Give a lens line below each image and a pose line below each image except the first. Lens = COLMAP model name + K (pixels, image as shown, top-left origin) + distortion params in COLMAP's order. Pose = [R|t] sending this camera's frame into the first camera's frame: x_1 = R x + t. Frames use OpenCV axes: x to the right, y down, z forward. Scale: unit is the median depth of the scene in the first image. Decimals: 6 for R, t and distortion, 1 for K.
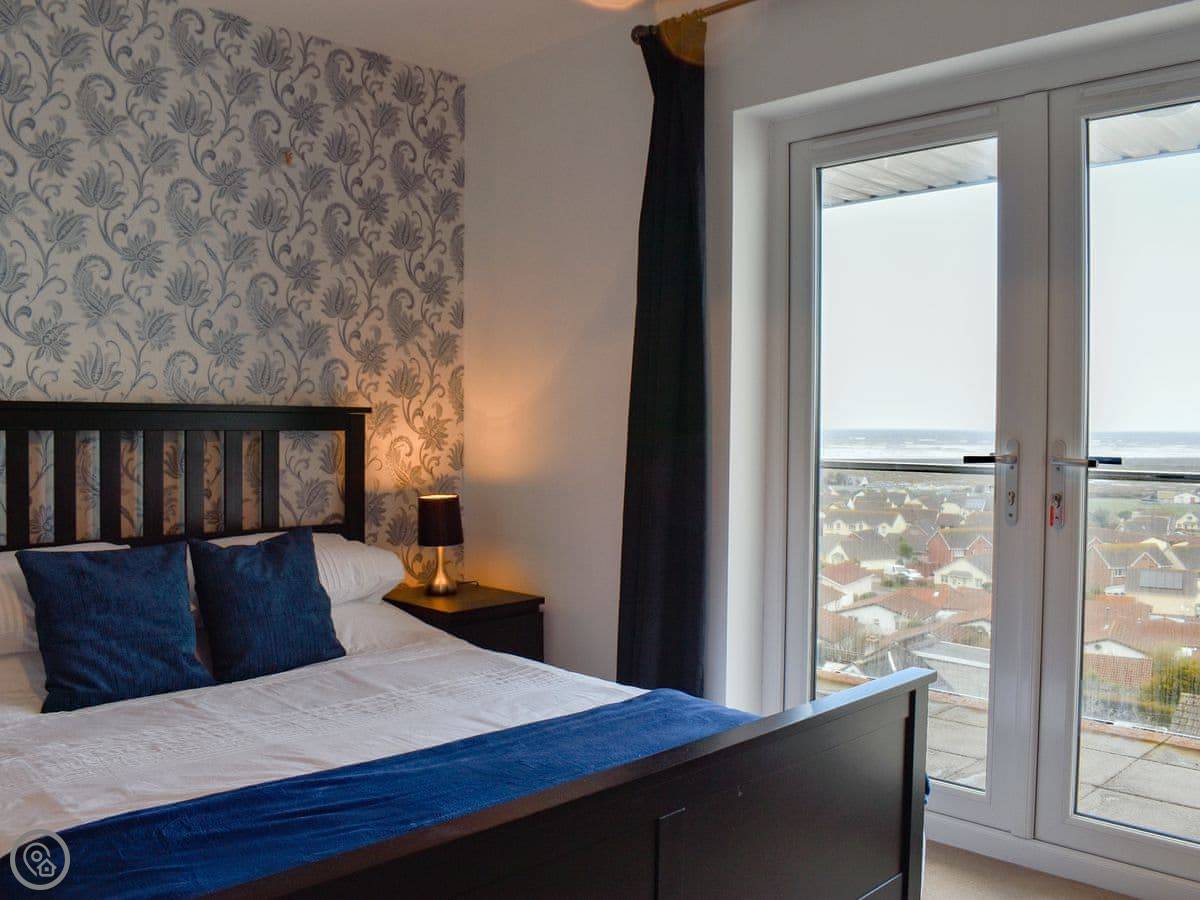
lens RADIAL K [[1052.3, 0, 600.0], [0, 1052.3, 450.0], [0, 0, 1]] dist [-0.078773, -0.003862]
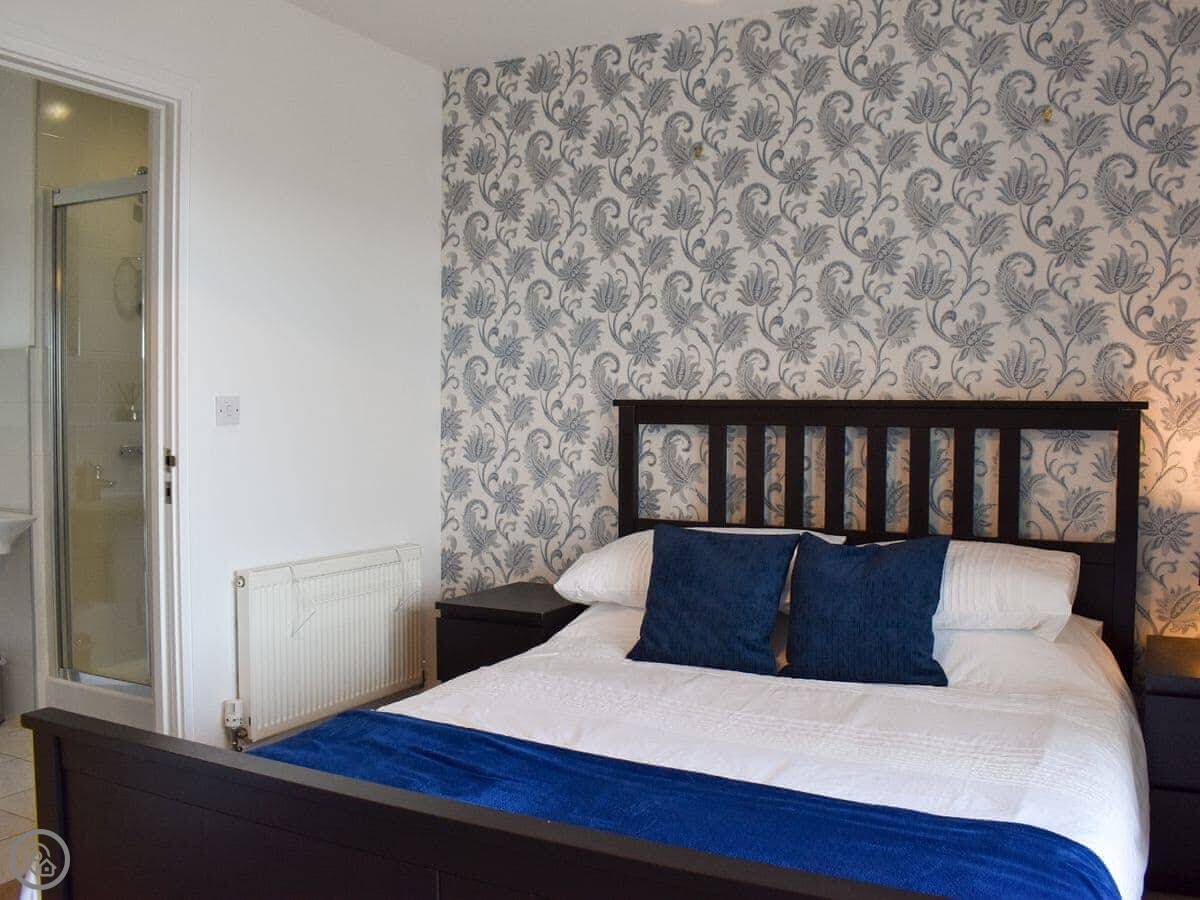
lens RADIAL K [[1038.5, 0, 600.6], [0, 1038.5, 467.8], [0, 0, 1]] dist [-0.110043, 0.017184]
pose [[0.308270, 0.041168, -0.950408, 0.432163], [-0.027094, 0.999038, 0.034487, -0.006355], [0.950913, 0.015119, 0.309089, 0.423195]]
